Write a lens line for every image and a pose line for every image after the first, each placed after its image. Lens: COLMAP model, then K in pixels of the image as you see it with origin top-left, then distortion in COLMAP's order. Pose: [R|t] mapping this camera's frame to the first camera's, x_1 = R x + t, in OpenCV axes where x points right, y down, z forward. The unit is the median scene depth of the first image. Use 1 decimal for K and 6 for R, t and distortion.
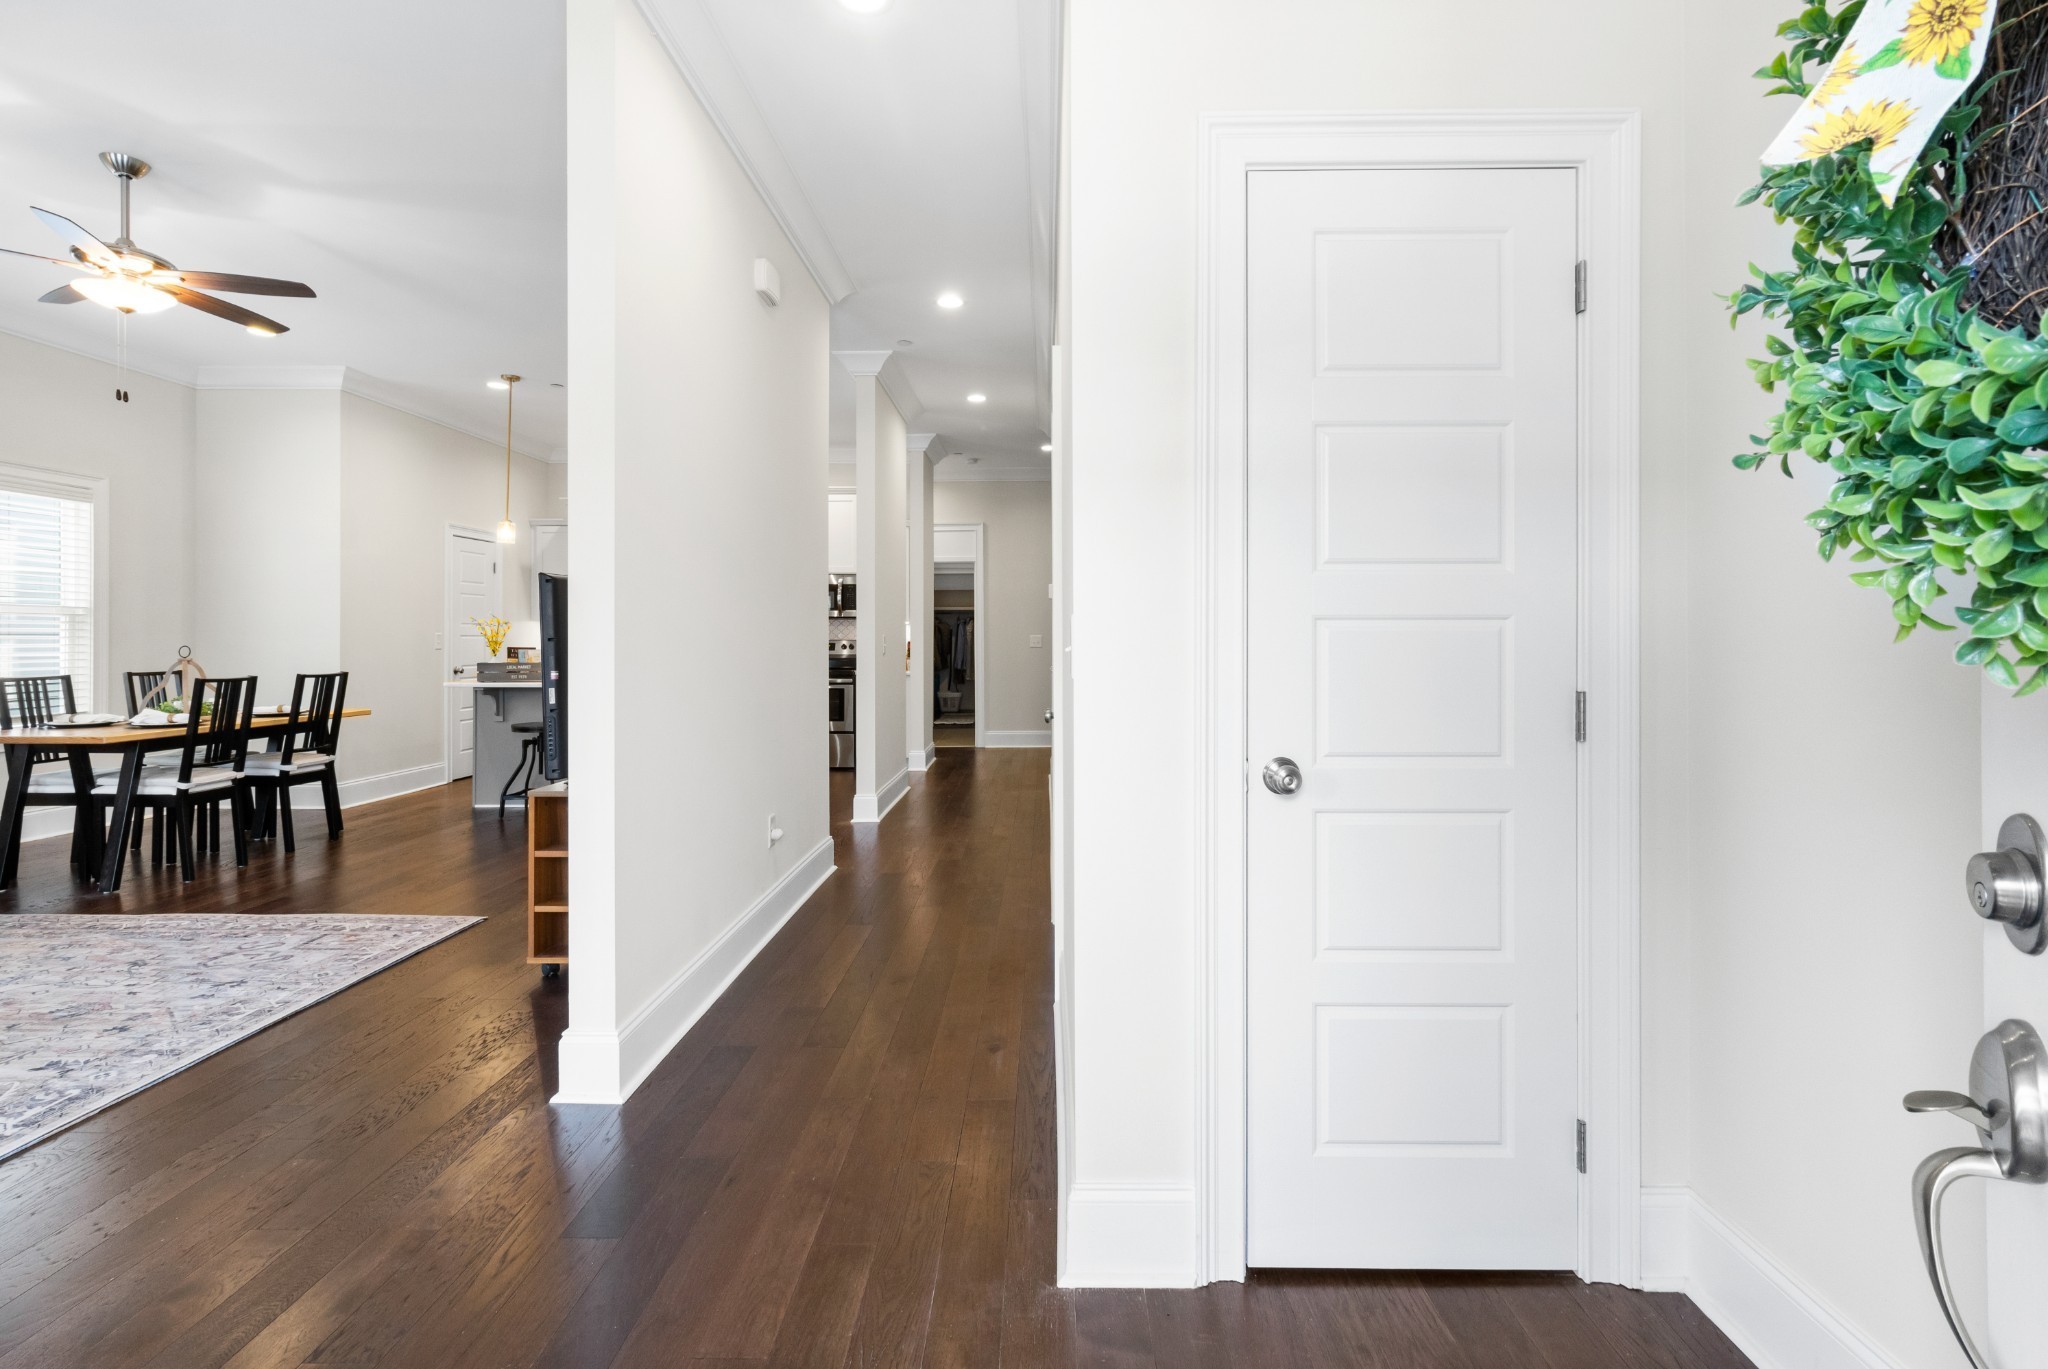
lens RADIAL K [[964.4, 0, 1036.7], [0, 964.4, 638.7], [0, 0, 1]] dist [0.003097, -0.000350]
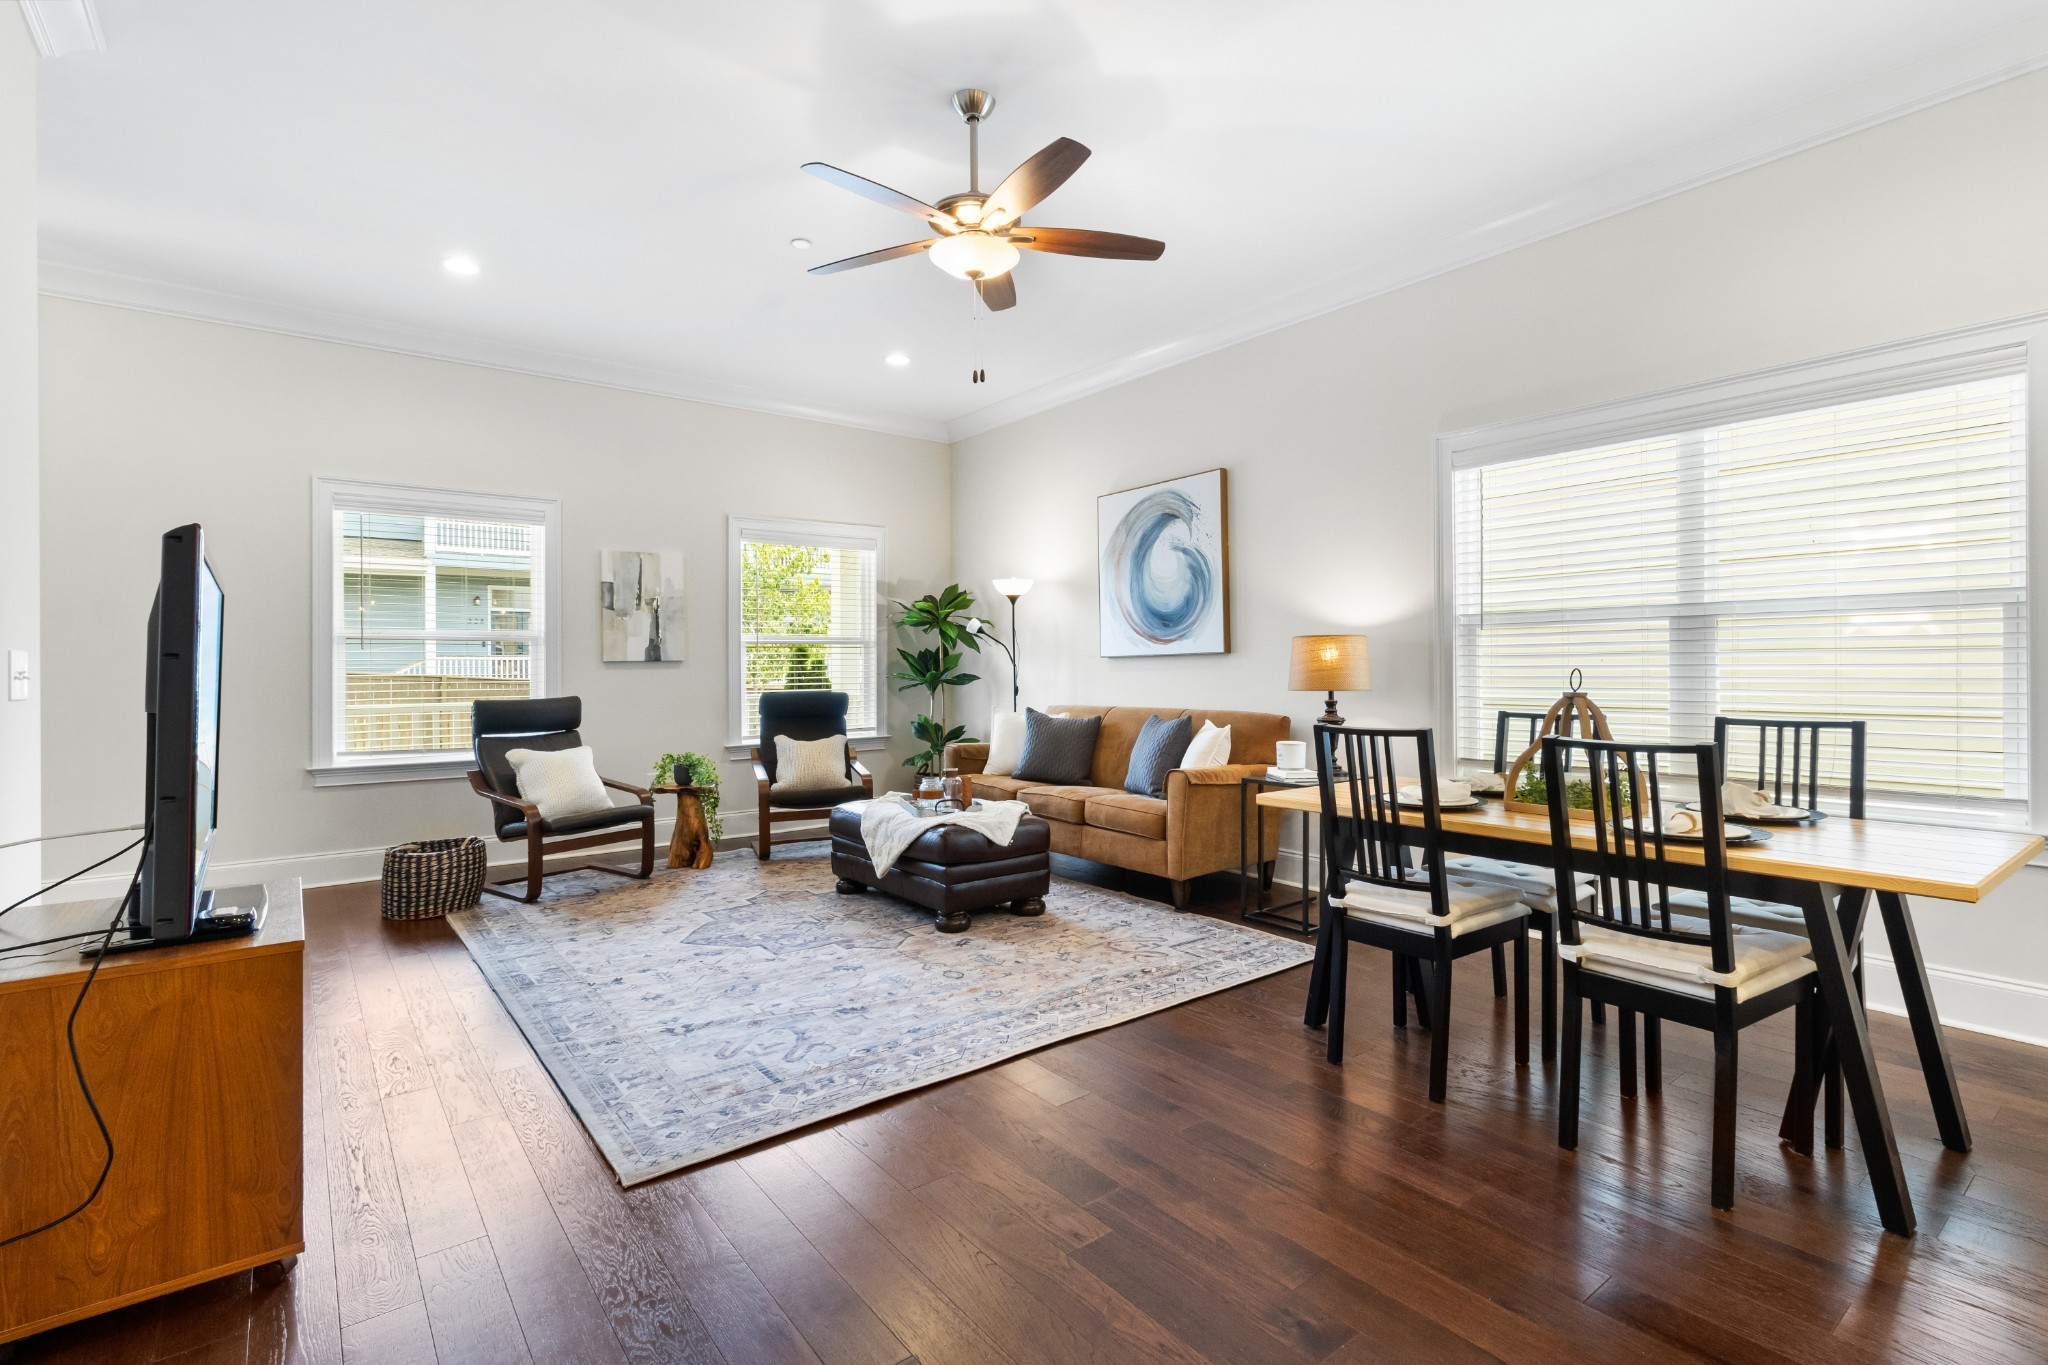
lens RADIAL K [[955.9, 0, 1035.1], [0, 955.9, 662.4], [0, 0, 1]] dist [0.003582, 0.000187]
pose [[-0.782105, 0.003861, -0.623135, -0.321713], [0.008428, 0.999955, -0.004382, 0.004305], [0.623090, -0.008679, -0.782102, 1.192465]]
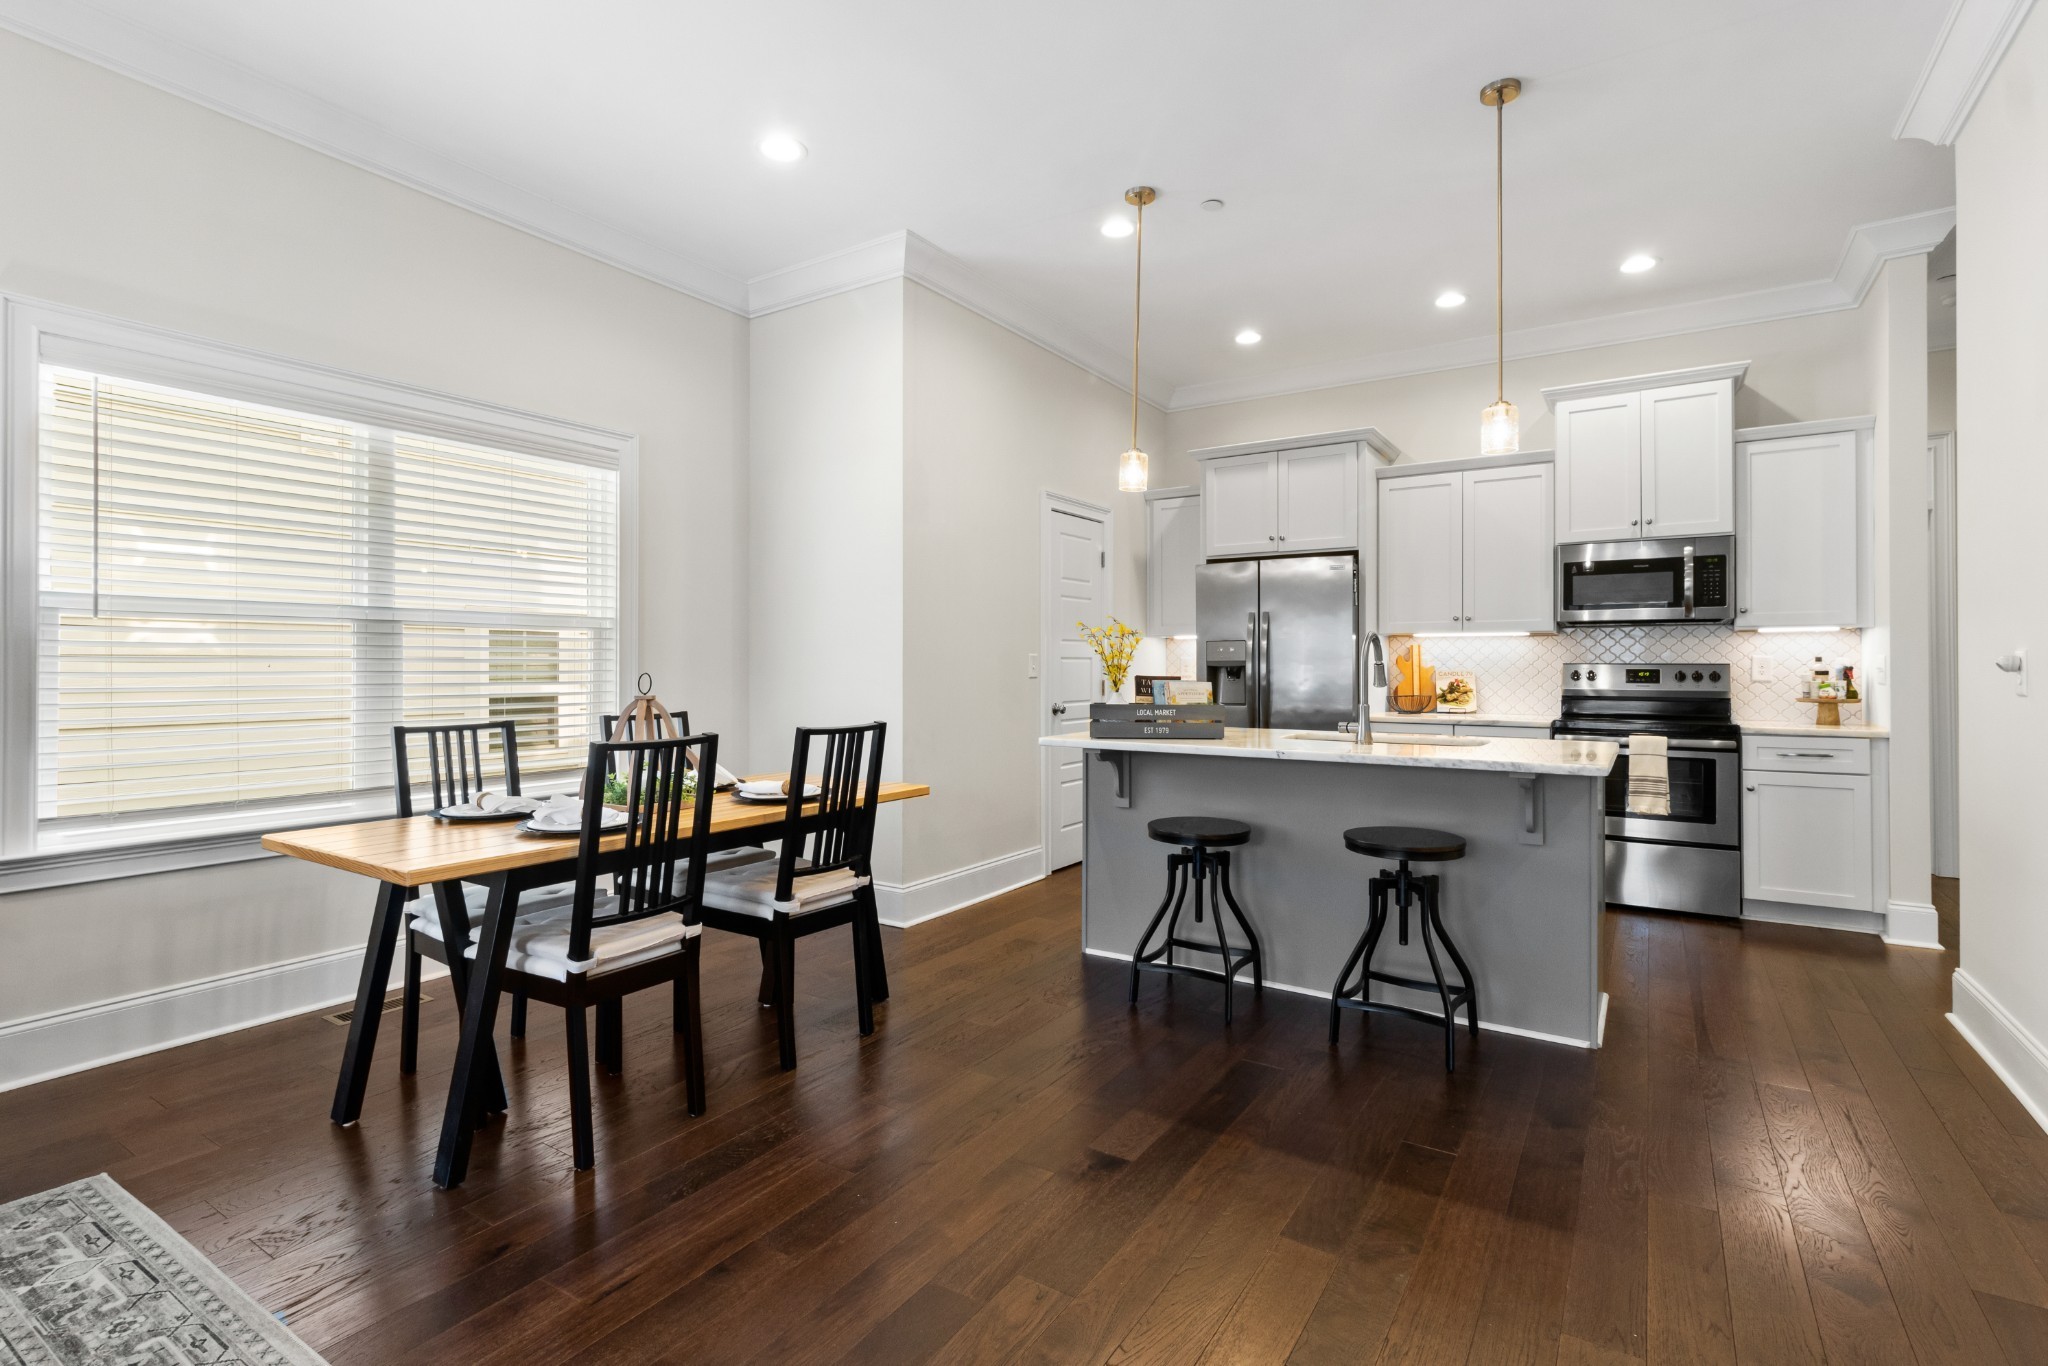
lens RADIAL K [[955.9, 0, 1035.1], [0, 955.9, 662.9], [0, 0, 1]] dist [0.003582, 0.000187]
pose [[0.848157, -0.002636, -0.529738, -0.386287], [0.001017, 0.999994, -0.003348, 0.003733], [0.529743, 0.002301, 0.848155, 0.633197]]
